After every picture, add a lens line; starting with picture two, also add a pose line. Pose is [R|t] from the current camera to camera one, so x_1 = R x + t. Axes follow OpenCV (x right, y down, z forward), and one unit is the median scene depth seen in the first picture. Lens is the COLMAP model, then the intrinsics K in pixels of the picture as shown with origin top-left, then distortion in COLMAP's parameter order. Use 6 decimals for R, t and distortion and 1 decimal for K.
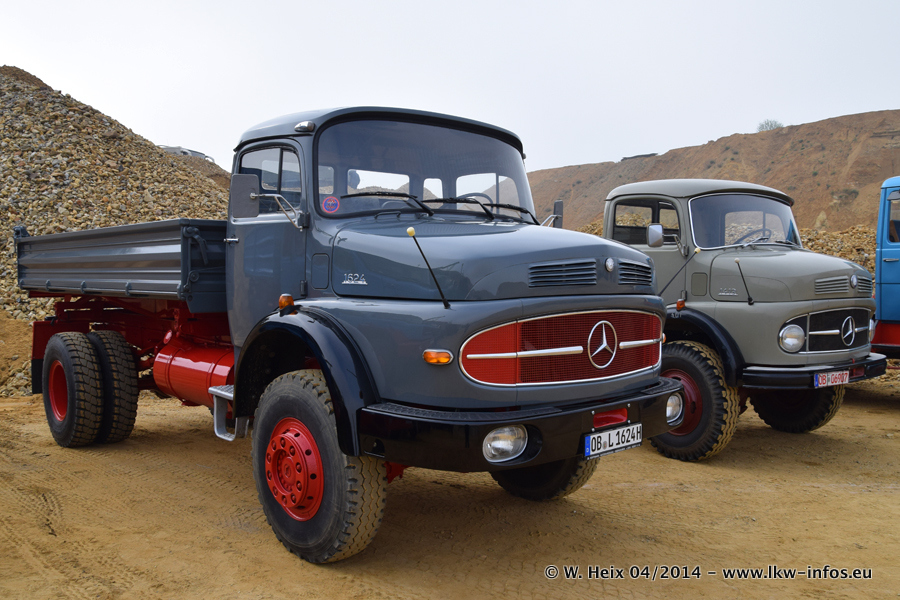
lens RADIAL K [[811.5, 0, 429.5], [0, 811.5, 315.6], [0, 0, 1]] dist [-0.090786, 0.049948]
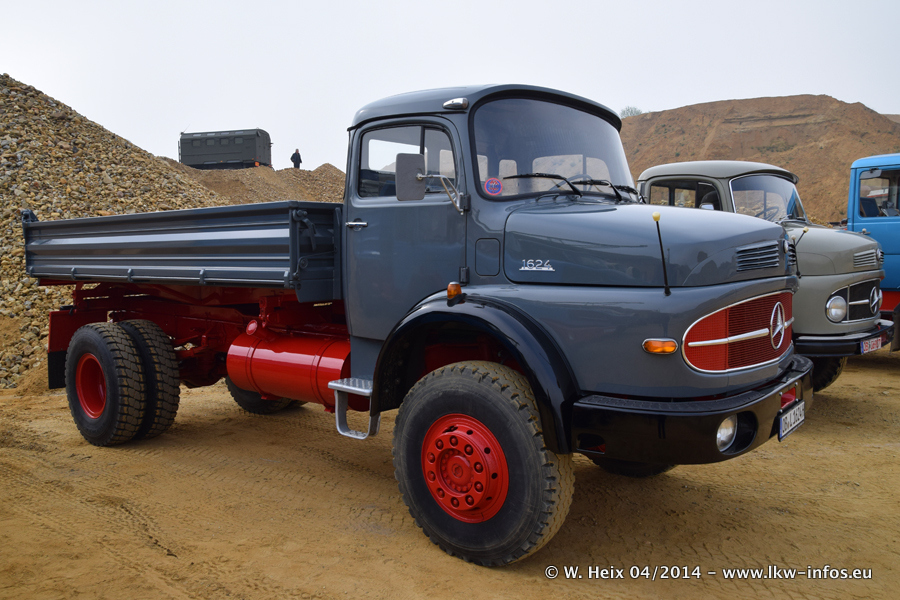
lens RADIAL K [[750.9, 0, 425.6], [0, 750.9, 281.5], [0, 0, 1]] dist [-0.087024, 0.041076]
pose [[0.989002, -0.023002, 0.146102, -0.311344], [0.024035, 0.999697, -0.005309, -0.021768], [-0.145936, 0.008763, 0.989255, 0.136602]]
